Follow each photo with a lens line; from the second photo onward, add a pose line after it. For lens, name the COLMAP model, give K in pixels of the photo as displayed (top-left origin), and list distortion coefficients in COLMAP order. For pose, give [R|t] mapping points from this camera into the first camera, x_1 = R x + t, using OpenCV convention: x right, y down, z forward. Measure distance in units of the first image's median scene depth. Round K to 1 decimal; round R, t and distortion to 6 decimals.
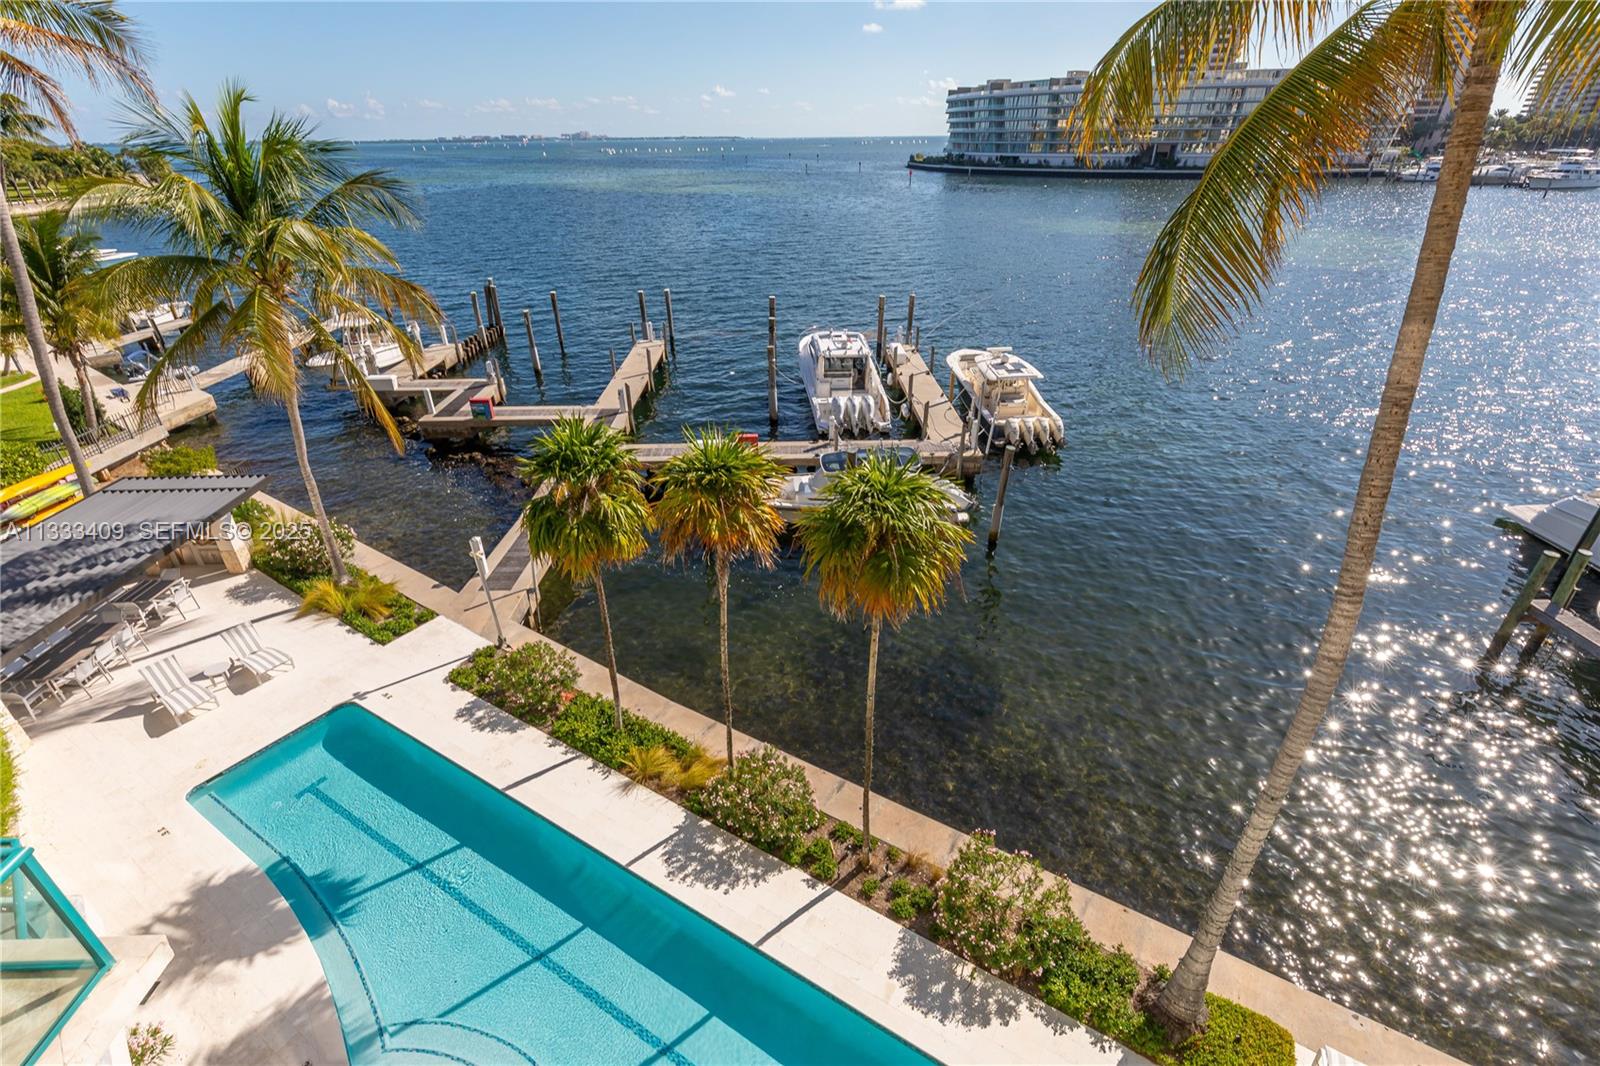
lens RADIAL K [[734.2, 0, 781.7], [0, 734.2, 523.2], [0, 0, 1]] dist [0.008910, -0.002439]
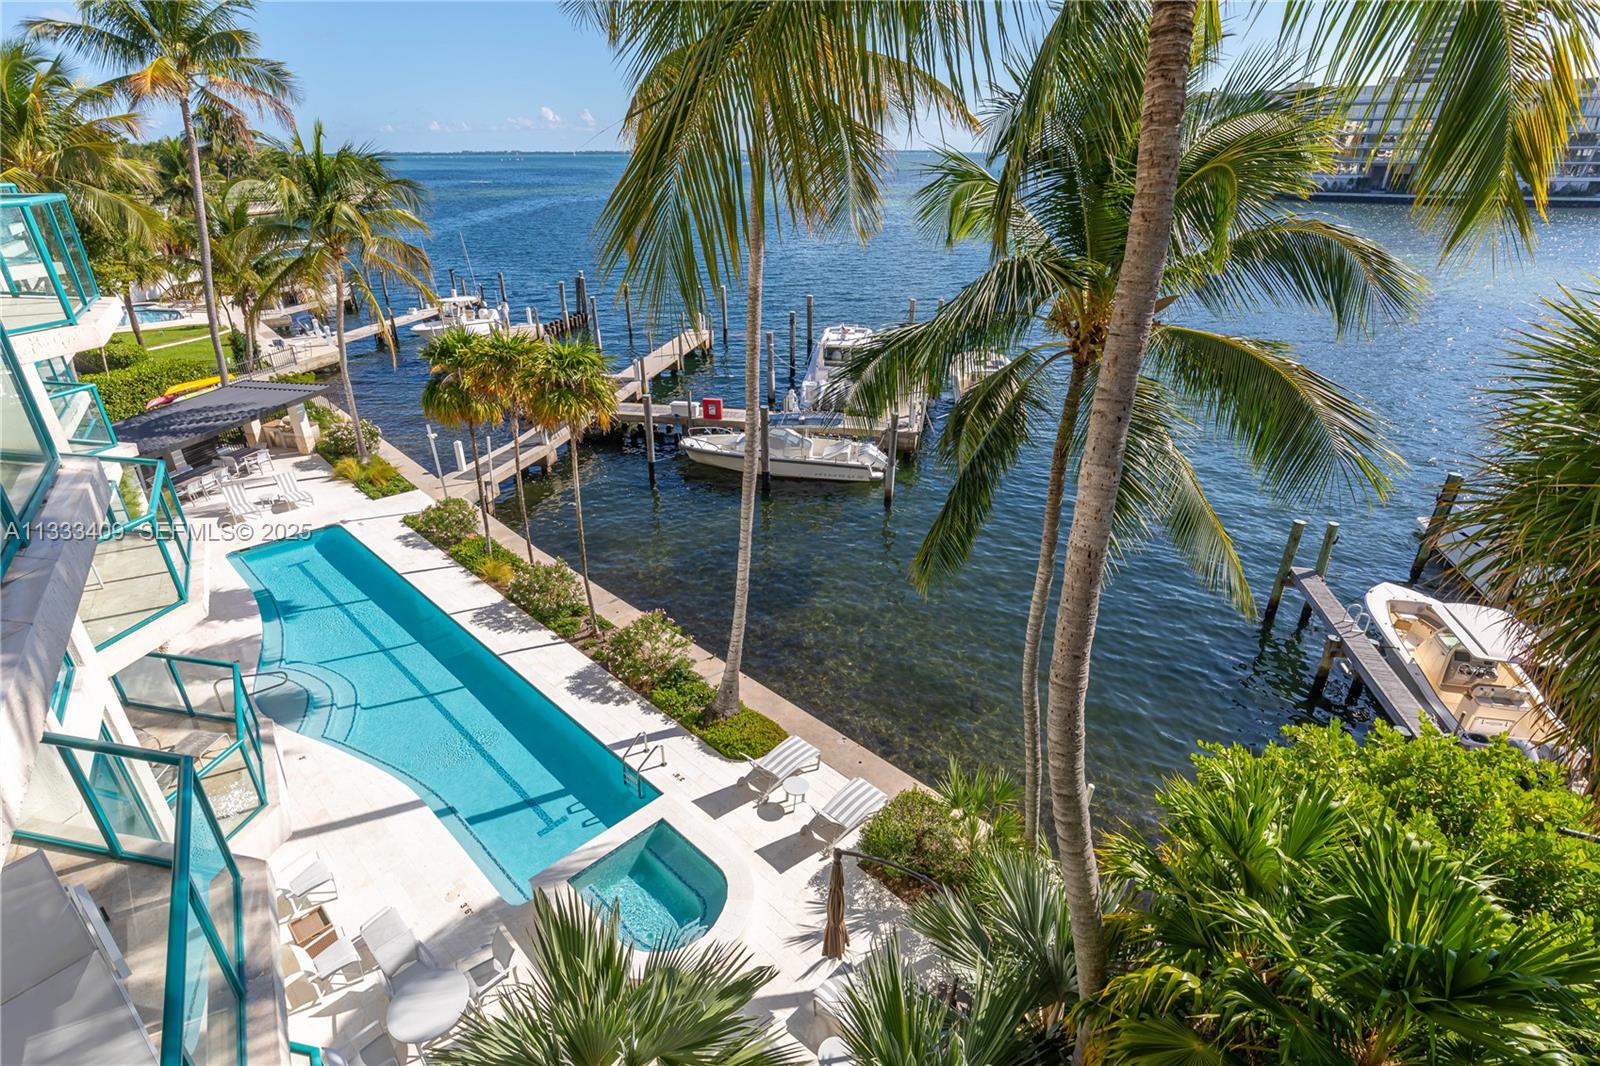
lens RADIAL K [[842.4, 0, 837.0], [0, 842.4, 567.2], [0, 0, 1]] dist [-0.011849, 0.001734]
pose [[0.975587, 0.101904, -0.194538, 0.692985], [-0.106624, 0.994202, -0.013918, 0.234339], [0.191992, 0.034321, 0.980796, -0.430429]]
